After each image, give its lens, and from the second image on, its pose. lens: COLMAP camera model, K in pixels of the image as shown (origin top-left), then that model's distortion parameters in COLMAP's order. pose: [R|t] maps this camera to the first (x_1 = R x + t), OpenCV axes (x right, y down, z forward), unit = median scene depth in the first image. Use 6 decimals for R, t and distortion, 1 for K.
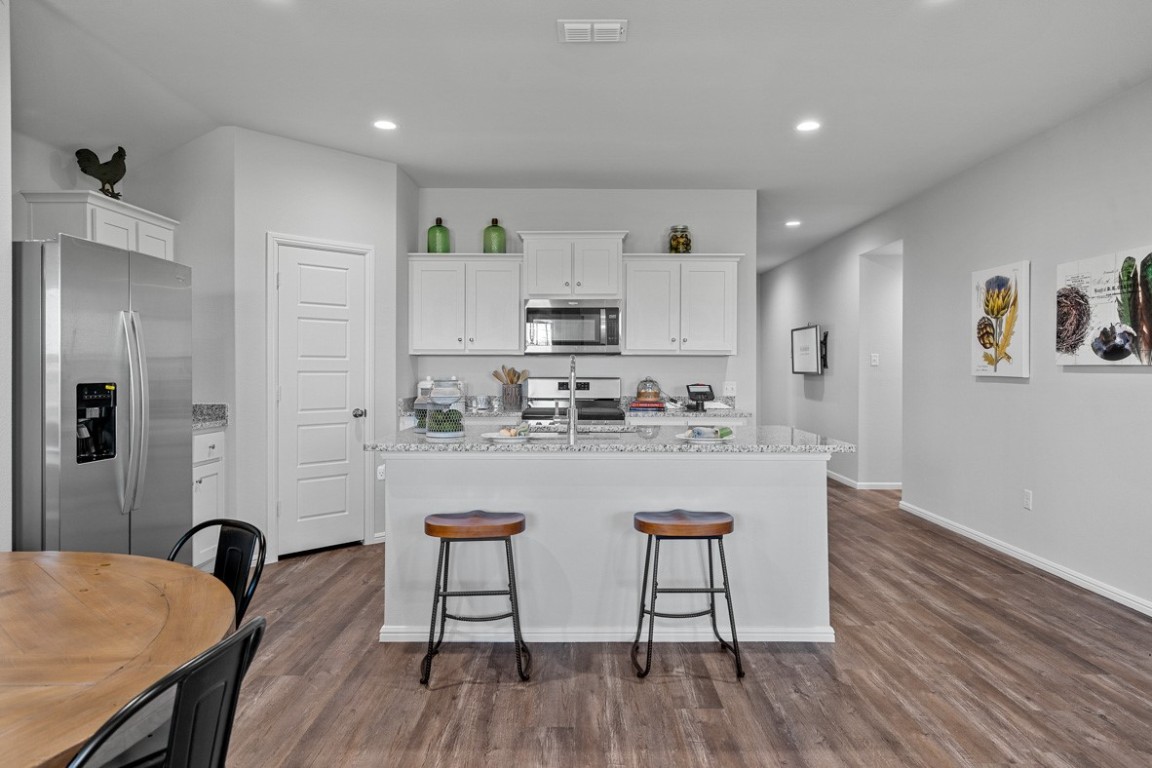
lens RADIAL K [[703.6, 0, 576.6], [0, 703.6, 377.8], [0, 0, 1]] dist [0.009467, 0.002416]
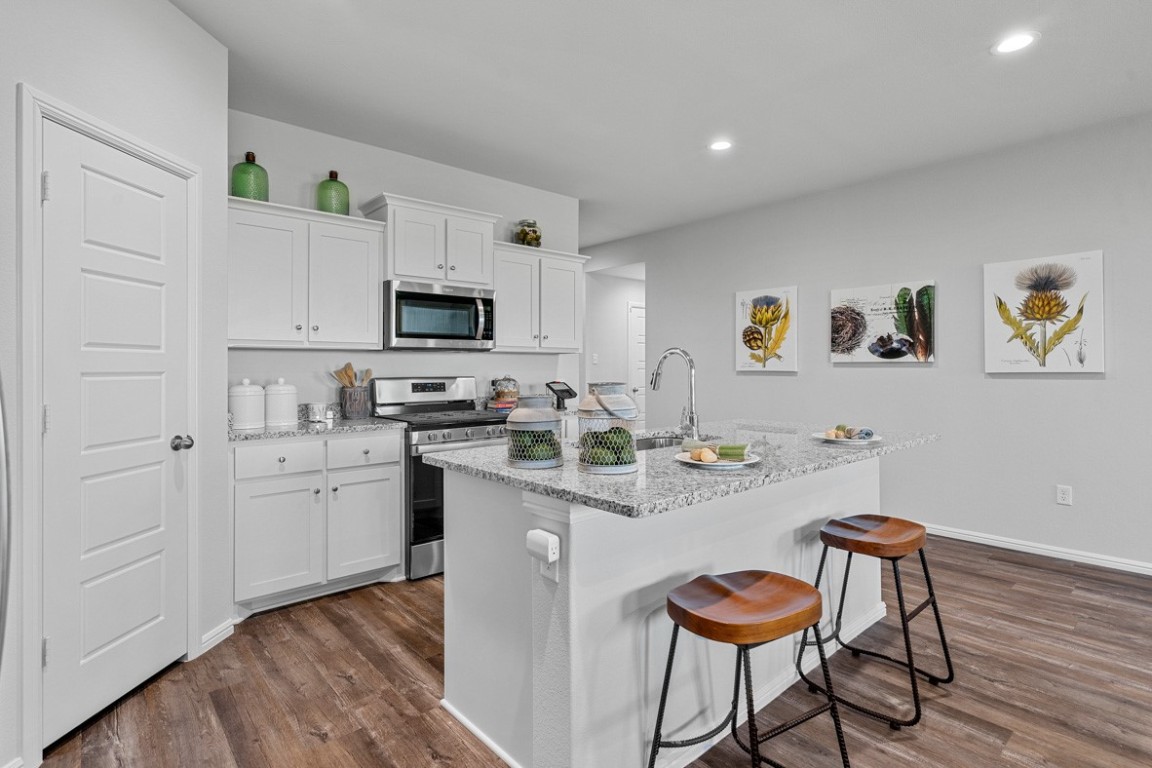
lens RADIAL K [[565.8, 0, 570.8], [0, 565.8, 368.5], [0, 0, 1]] dist [0.003089, 0.000419]
pose [[0.755570, -0.006250, 0.655038, -0.387527], [0.014159, 0.999877, -0.006793, -0.004766], [-0.654915, 0.014407, 0.755565, 0.440801]]
